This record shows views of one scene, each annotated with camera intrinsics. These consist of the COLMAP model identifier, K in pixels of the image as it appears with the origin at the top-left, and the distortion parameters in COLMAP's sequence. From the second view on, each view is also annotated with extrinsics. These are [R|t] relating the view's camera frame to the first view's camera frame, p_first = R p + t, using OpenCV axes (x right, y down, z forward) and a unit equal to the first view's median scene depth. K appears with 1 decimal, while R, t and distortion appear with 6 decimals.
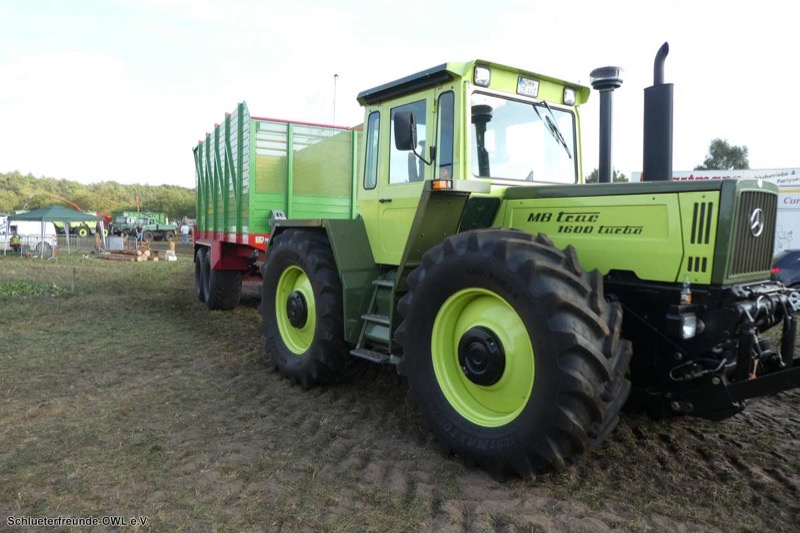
lens RADIAL K [[565.9, 0, 403.4], [0, 565.9, 263.7], [0, 0, 1]] dist [-0.044035, 0.019326]
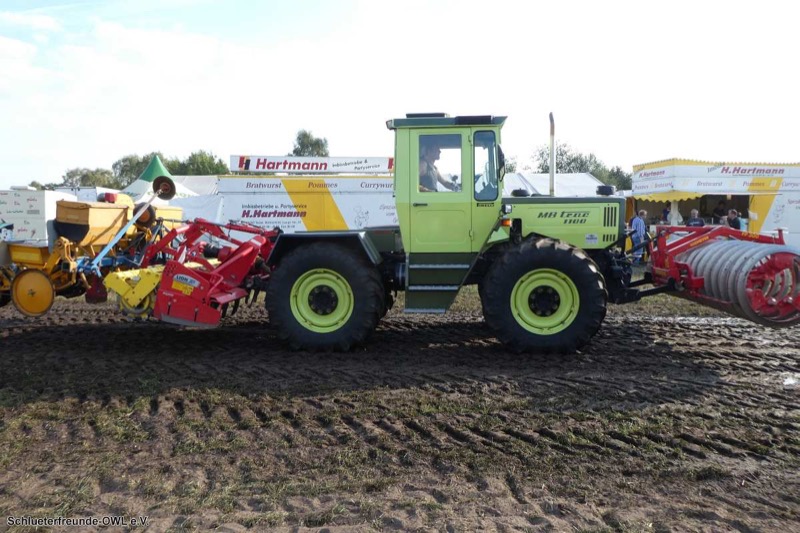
lens RADIAL K [[565.9, 0, 402.4], [0, 565.9, 262.0], [0, 0, 1]] dist [-0.044035, 0.019326]
pose [[0.777982, -0.067416, 0.624659, 0.019699], [0.053379, 0.997724, 0.041198, 0.011257], [-0.626015, 0.001292, 0.779810, 0.099189]]
